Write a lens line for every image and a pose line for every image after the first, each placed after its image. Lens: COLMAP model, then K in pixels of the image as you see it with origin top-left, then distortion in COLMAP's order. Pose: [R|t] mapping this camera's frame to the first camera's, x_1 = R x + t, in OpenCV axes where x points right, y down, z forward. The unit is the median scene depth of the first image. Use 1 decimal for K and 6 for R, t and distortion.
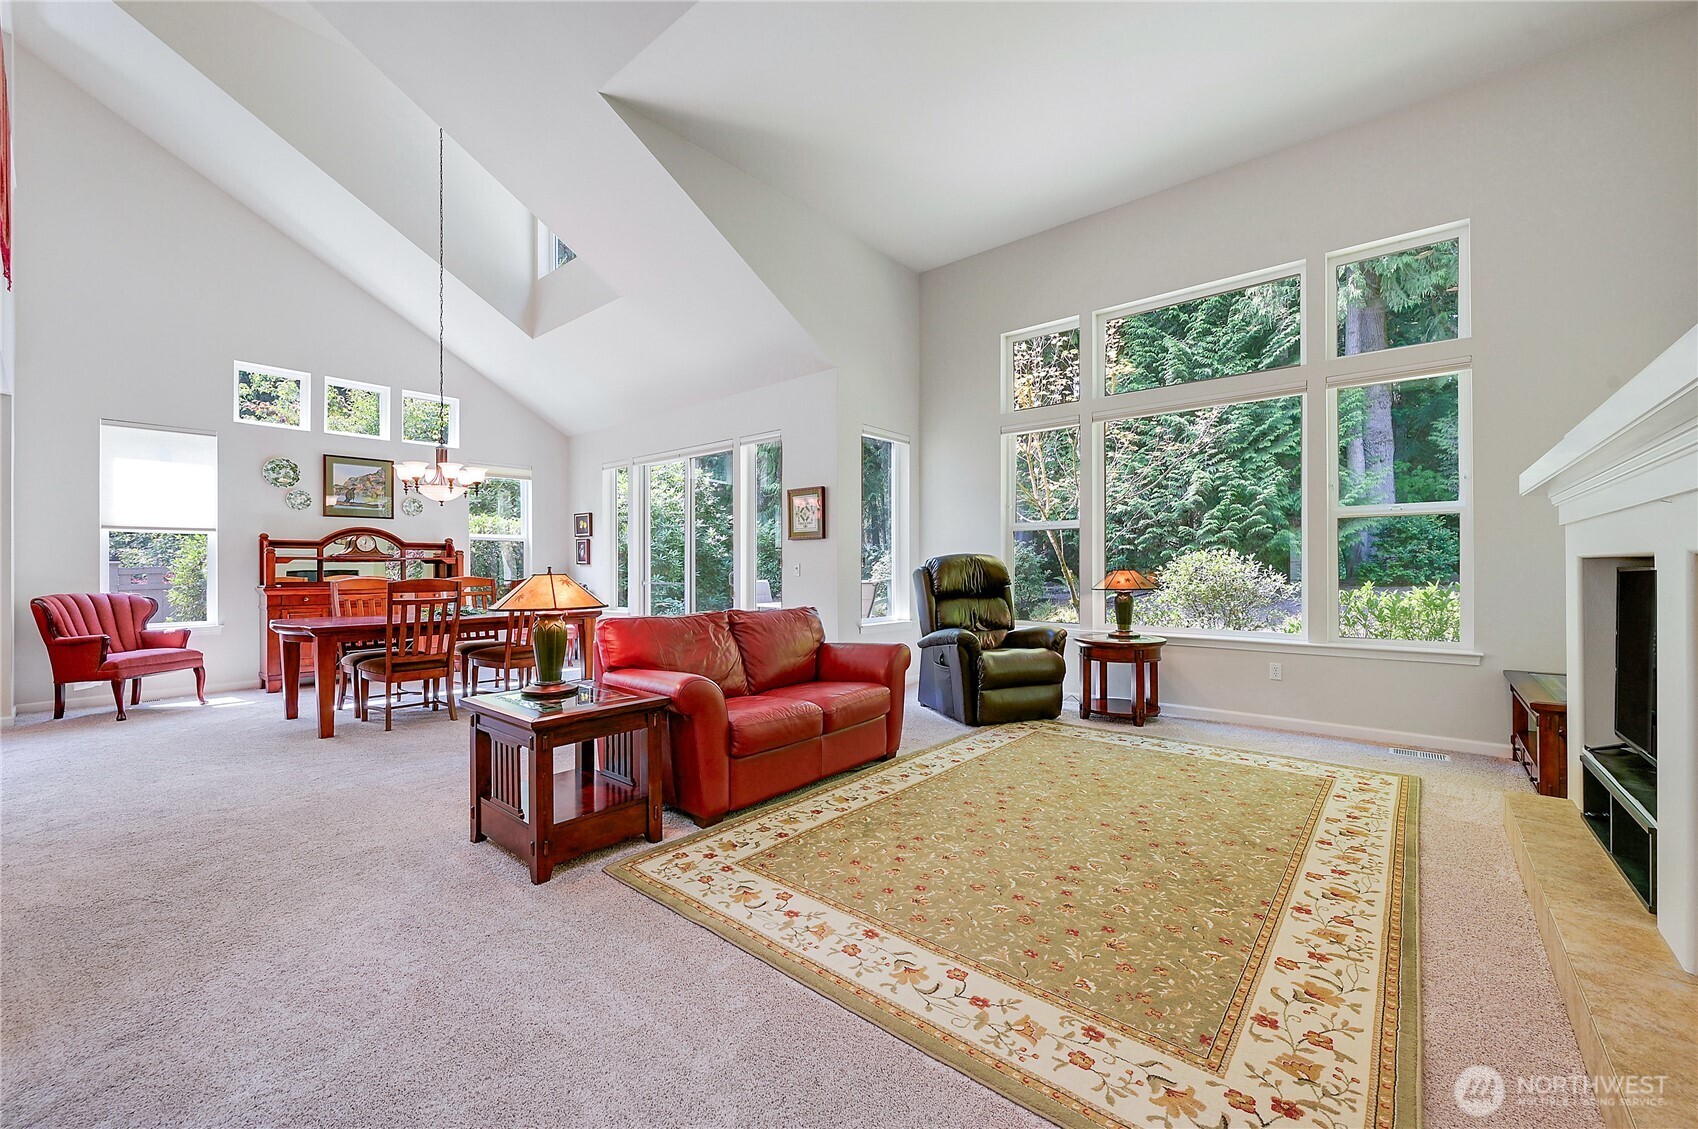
lens RADIAL K [[675.4, 0, 862.7], [0, 675.4, 576.0], [0, 0, 1]] dist [-0.000053, 0.001732]
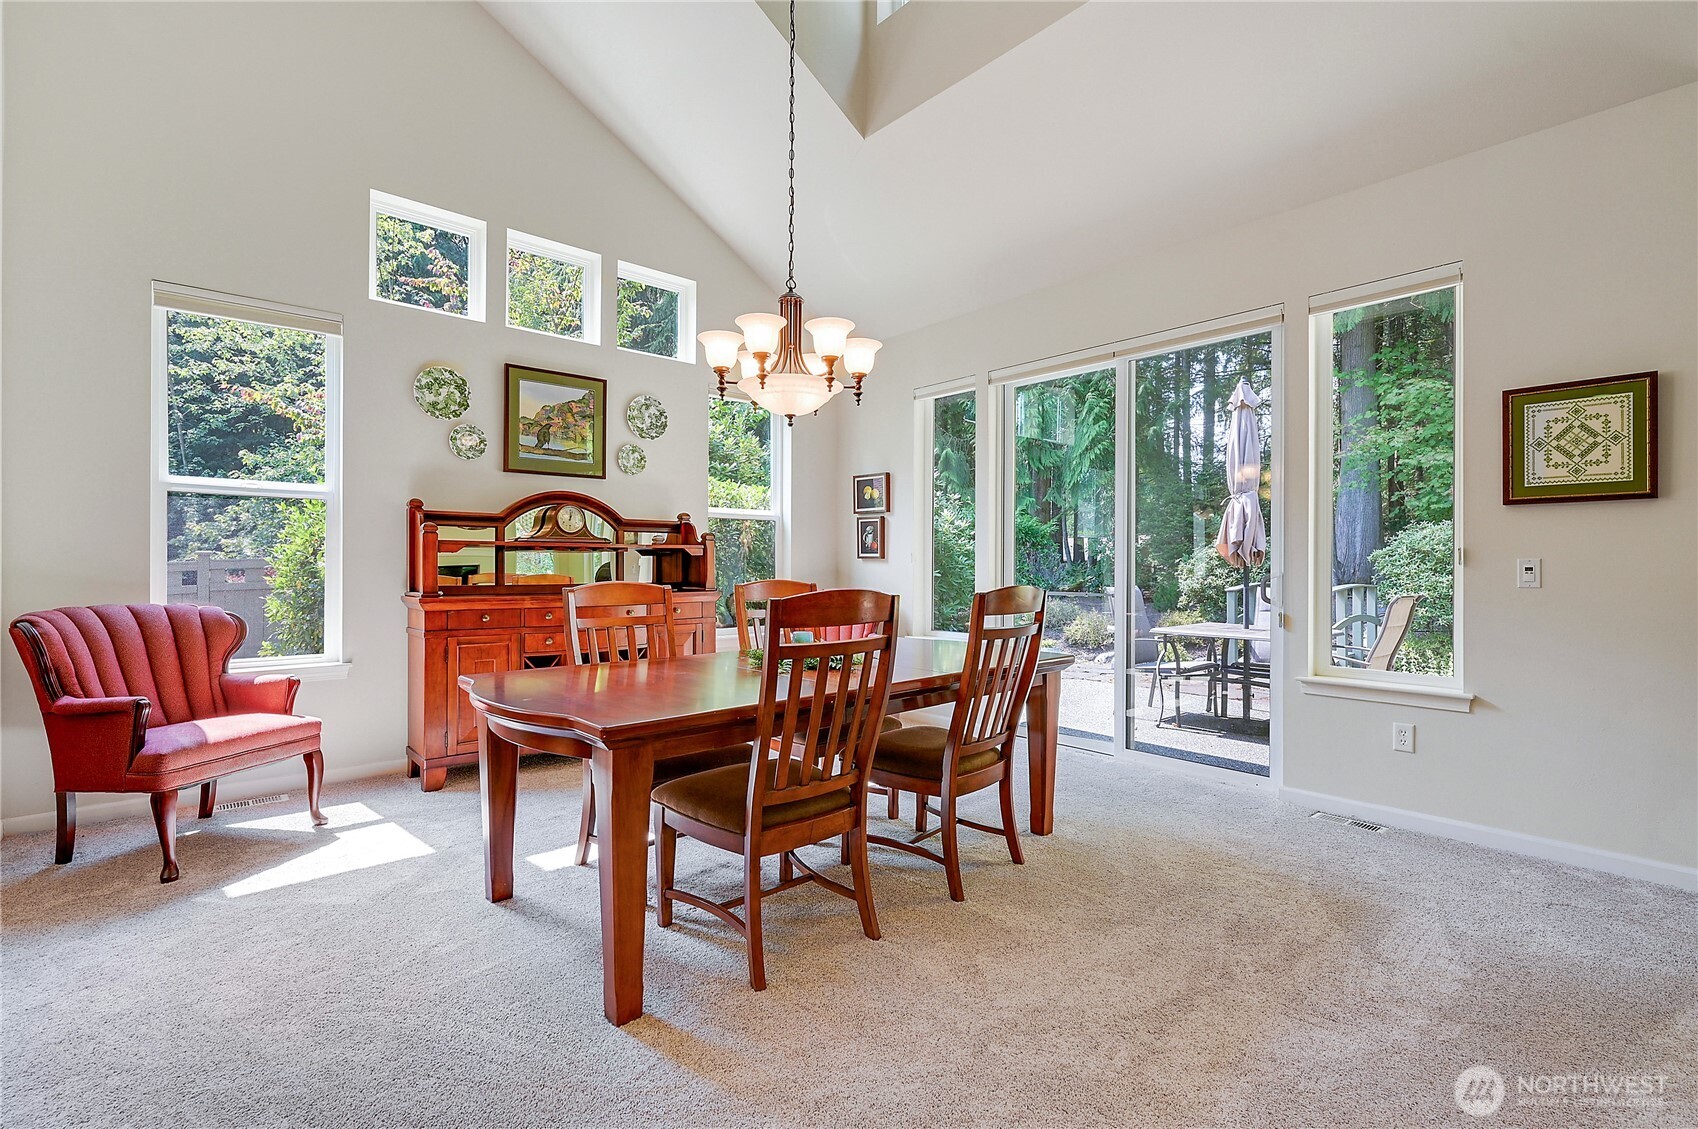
lens RADIAL K [[751.9, 0, 857.9], [0, 751.9, 575.5], [0, 0, 1]] dist [0.008431, 0.000218]
pose [[0.989801, 0.008545, -0.142203, -0.426743], [-0.008451, 0.999963, 0.001266, -0.003381], [0.142208, -0.000052, 0.989837, 0.426495]]
